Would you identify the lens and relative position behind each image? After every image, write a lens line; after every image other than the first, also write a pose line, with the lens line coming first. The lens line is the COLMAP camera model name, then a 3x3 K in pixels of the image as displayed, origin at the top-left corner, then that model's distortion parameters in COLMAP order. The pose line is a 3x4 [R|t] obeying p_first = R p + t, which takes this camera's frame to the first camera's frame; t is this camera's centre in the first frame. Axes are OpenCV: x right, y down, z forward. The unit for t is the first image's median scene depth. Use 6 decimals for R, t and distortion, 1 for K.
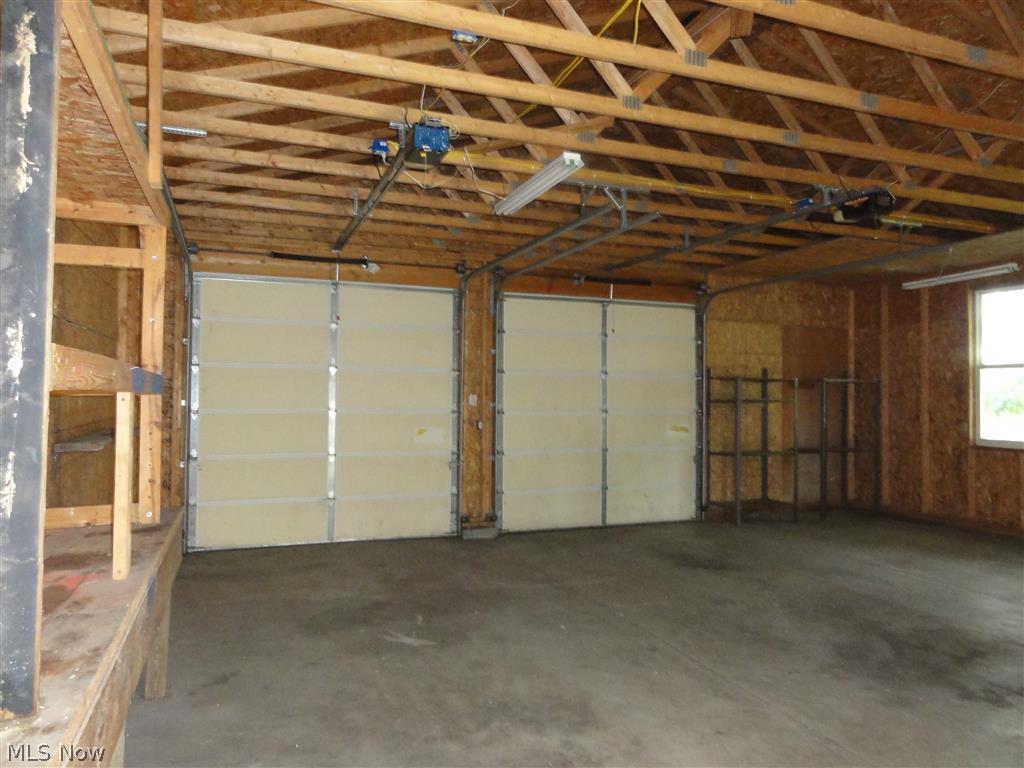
lens RADIAL K [[730.3, 0, 521.5], [0, 730.3, 383.6], [0, 0, 1]] dist [0.019162, -0.000575]
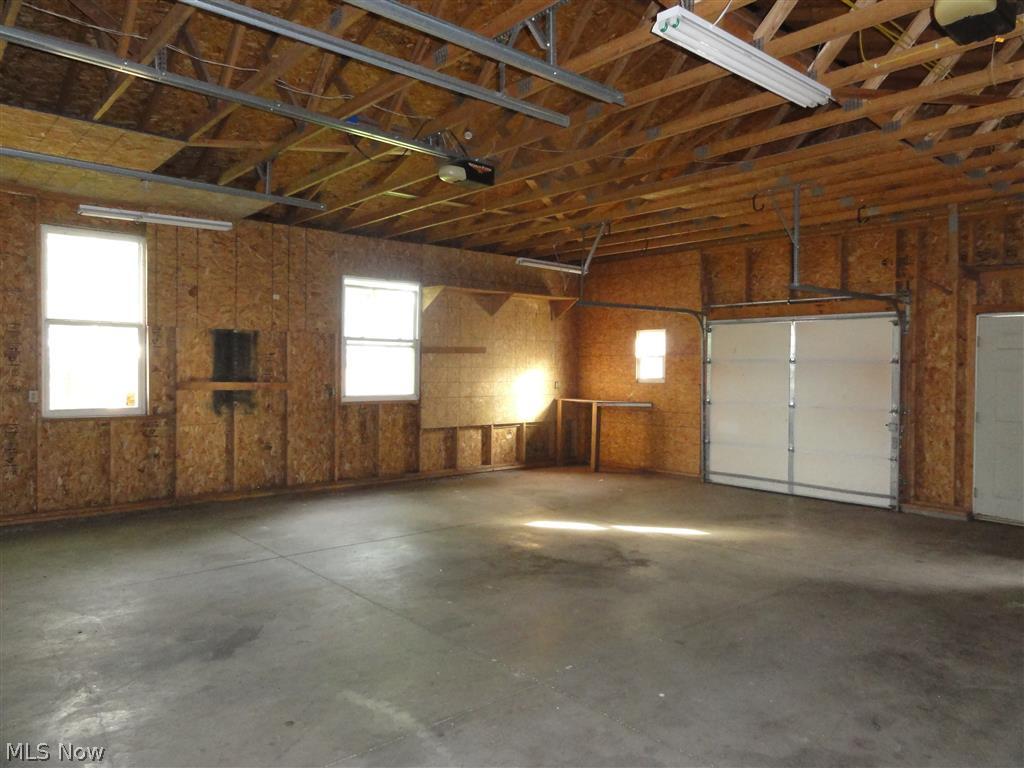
lens RADIAL K [[730.3, 0, 518.1], [0, 730.3, 382.5], [0, 0, 1]] dist [0.019162, -0.000575]
pose [[-0.345525, -0.027127, 0.938017, -0.601449], [-0.029360, 0.999405, 0.018087, 0.030451], [-0.937950, -0.021291, -0.346116, 1.527854]]
